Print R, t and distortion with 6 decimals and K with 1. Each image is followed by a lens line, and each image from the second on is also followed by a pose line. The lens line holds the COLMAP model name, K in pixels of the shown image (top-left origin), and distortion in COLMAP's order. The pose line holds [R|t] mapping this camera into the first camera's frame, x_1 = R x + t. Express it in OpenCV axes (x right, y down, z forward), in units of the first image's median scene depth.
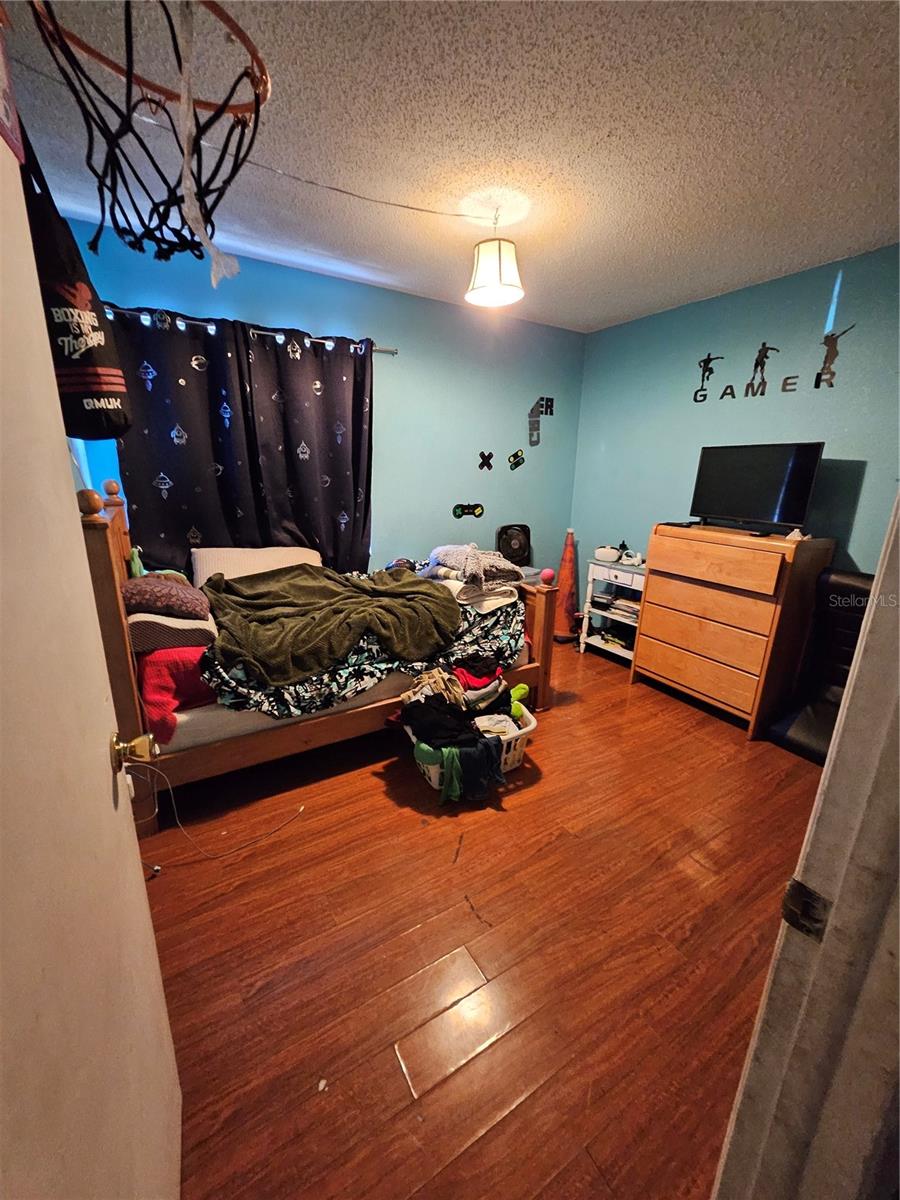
lens RADIAL K [[475.8, 0, 452.9], [0, 475.8, 598.4], [0, 0, 1]] dist [0.001817, -0.000054]
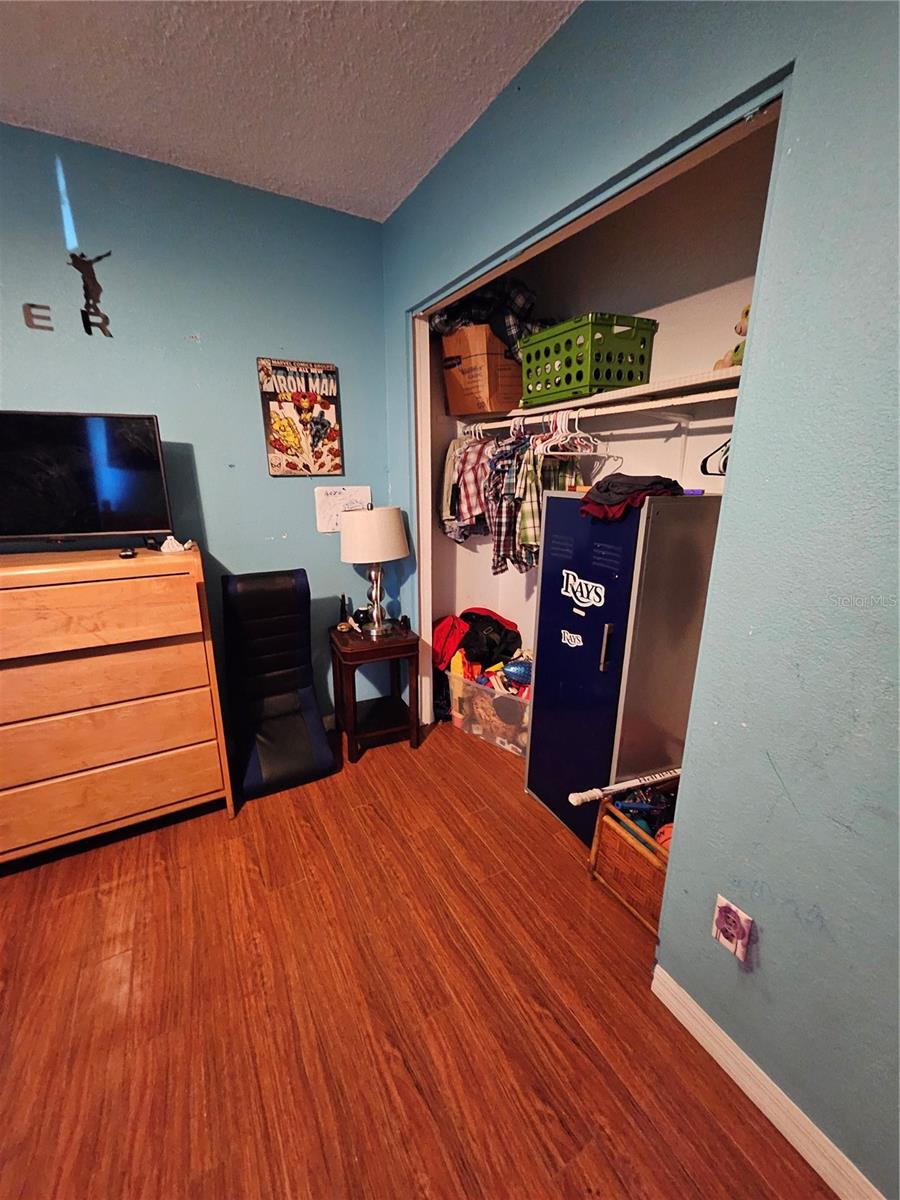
lens RADIAL K [[475.8, 0, 452.8], [0, 475.8, 602.9], [0, 0, 1]] dist [0.001817, -0.000054]
pose [[0.007577, -0.291663, 0.956491, -0.000510], [0.257988, 0.924707, 0.279927, -0.144448], [-0.966118, 0.244643, 0.082252, 0.544884]]
